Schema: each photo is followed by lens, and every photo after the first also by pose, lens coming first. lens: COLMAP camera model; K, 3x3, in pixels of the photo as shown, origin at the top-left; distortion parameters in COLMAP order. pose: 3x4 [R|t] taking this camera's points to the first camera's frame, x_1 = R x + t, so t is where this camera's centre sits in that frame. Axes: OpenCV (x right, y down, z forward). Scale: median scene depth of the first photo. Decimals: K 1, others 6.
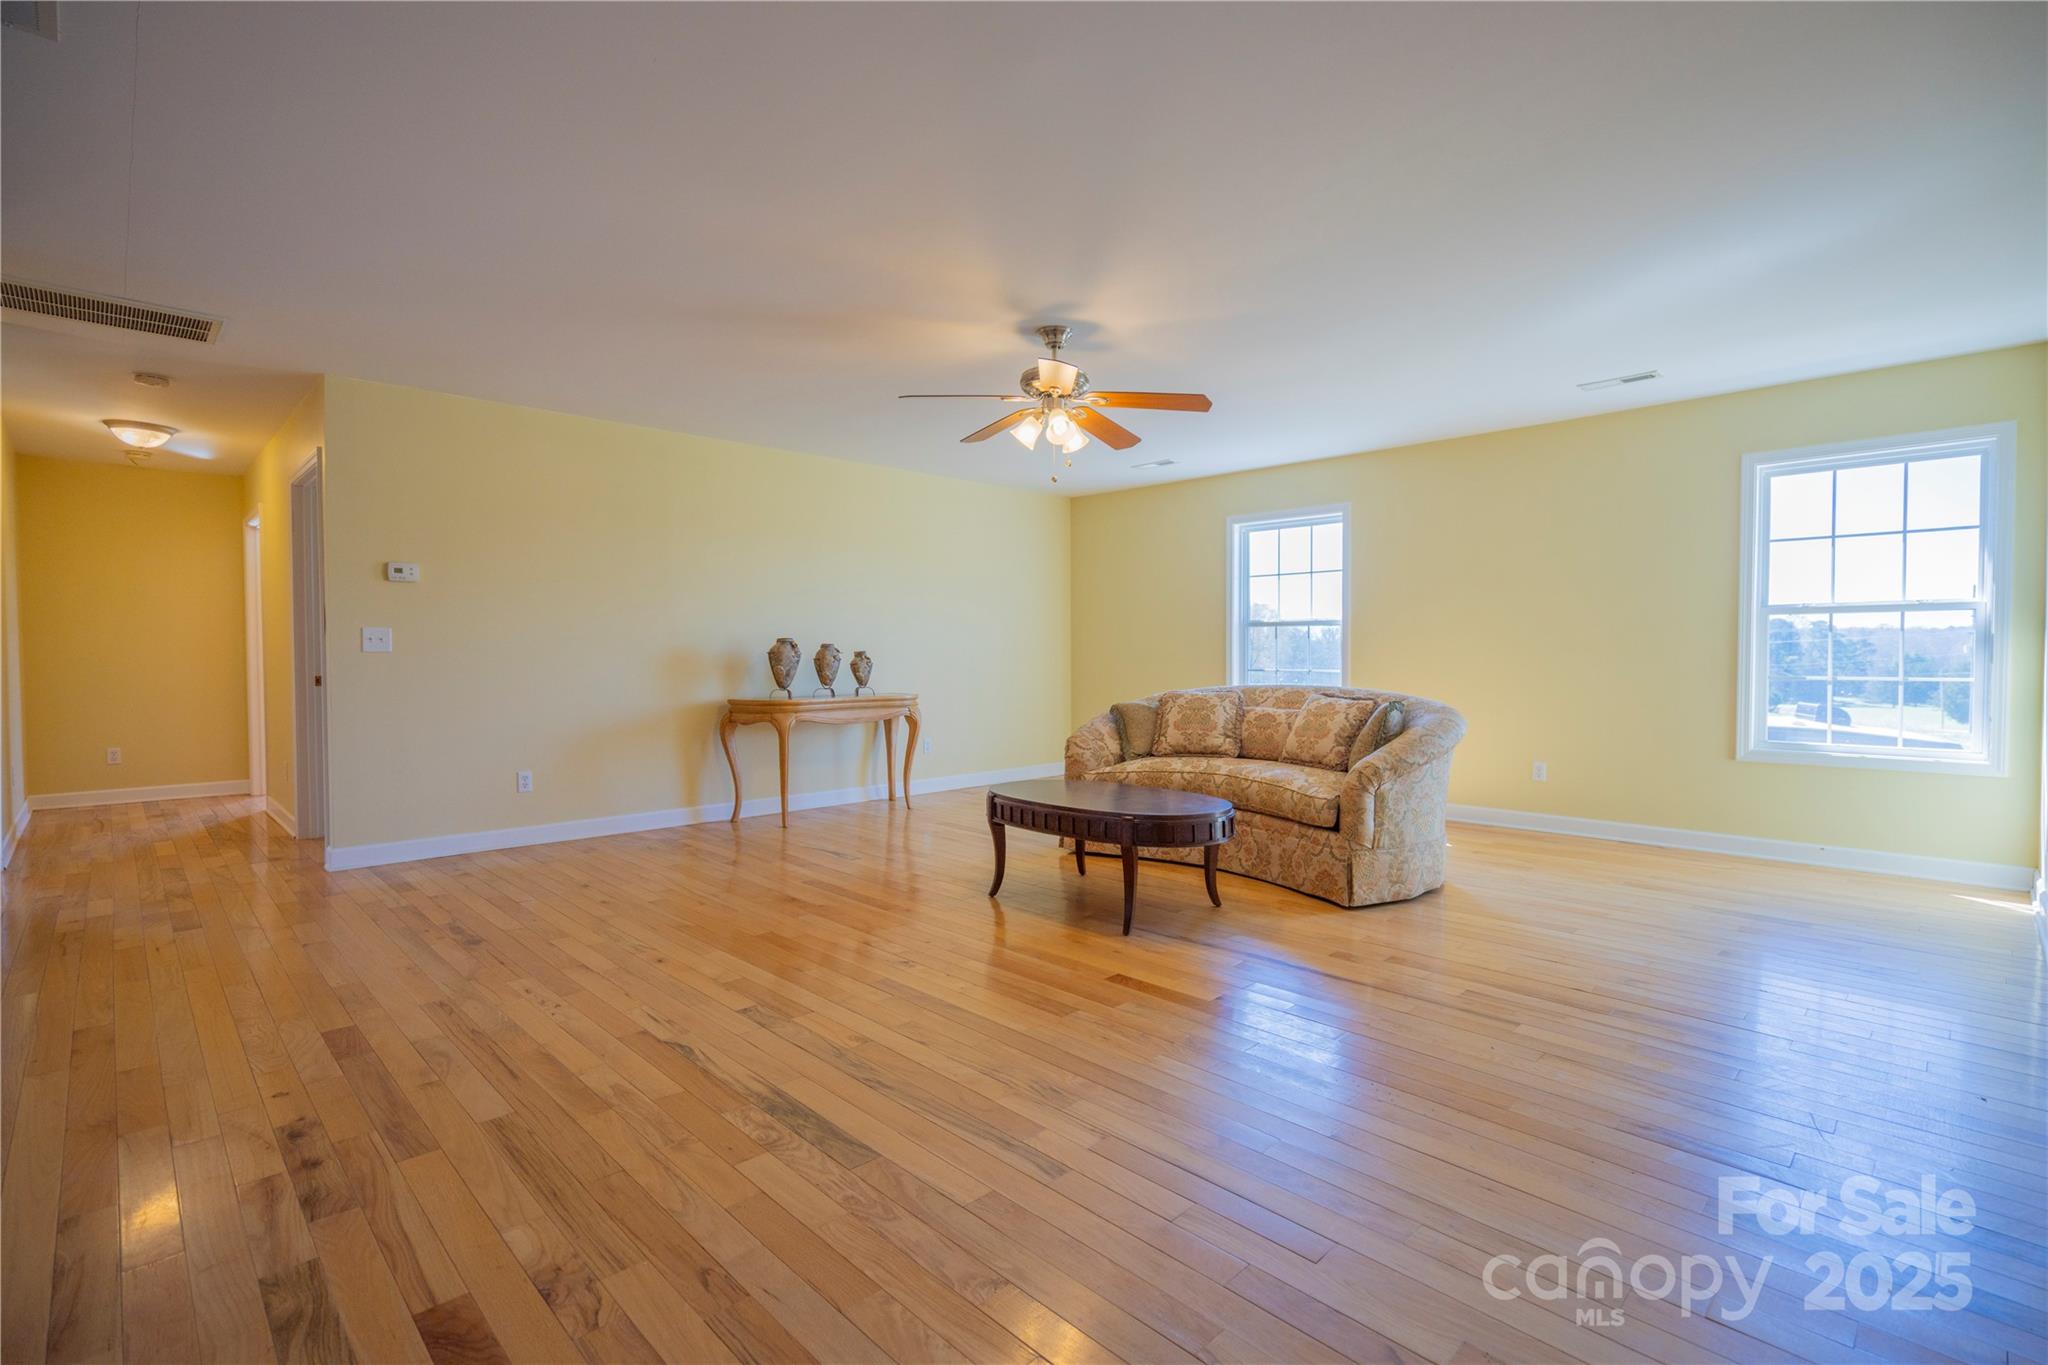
lens RADIAL K [[937.0, 0, 1023.6], [0, 937.0, 664.6], [0, 0, 1]] dist [-0.032653, 0.024482]
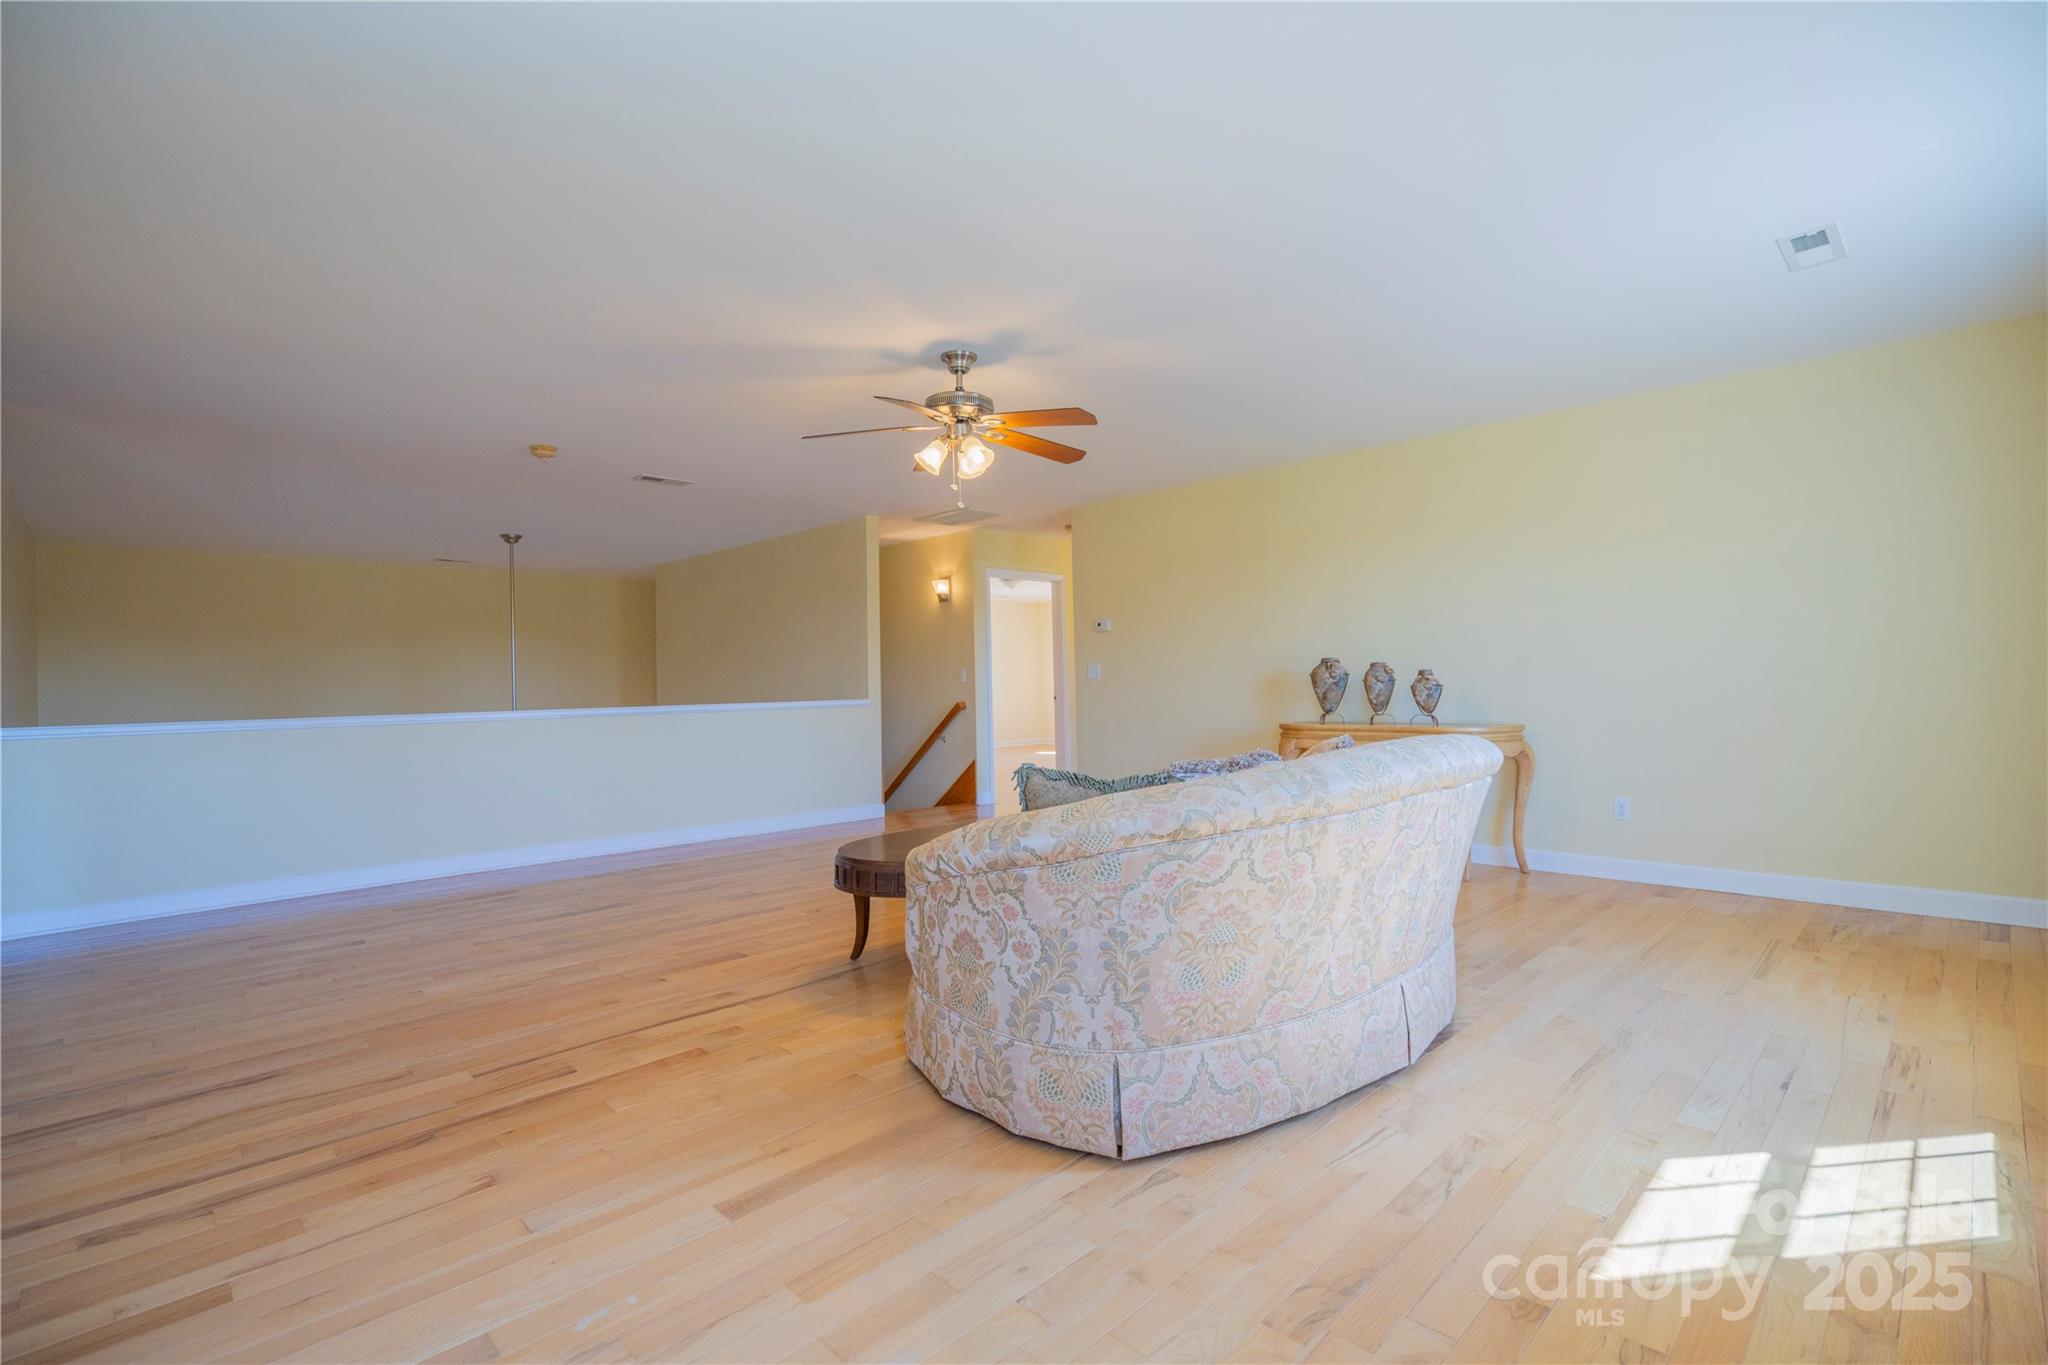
lens RADIAL K [[937.0, 0, 1023.6], [0, 937.0, 664.6], [0, 0, 1]] dist [-0.032653, 0.024482]
pose [[0.008745, -0.019804, -0.999766, 1.552491], [0.009061, 0.999764, -0.019725, -0.015528], [0.999921, -0.008887, 0.008922, 1.610953]]
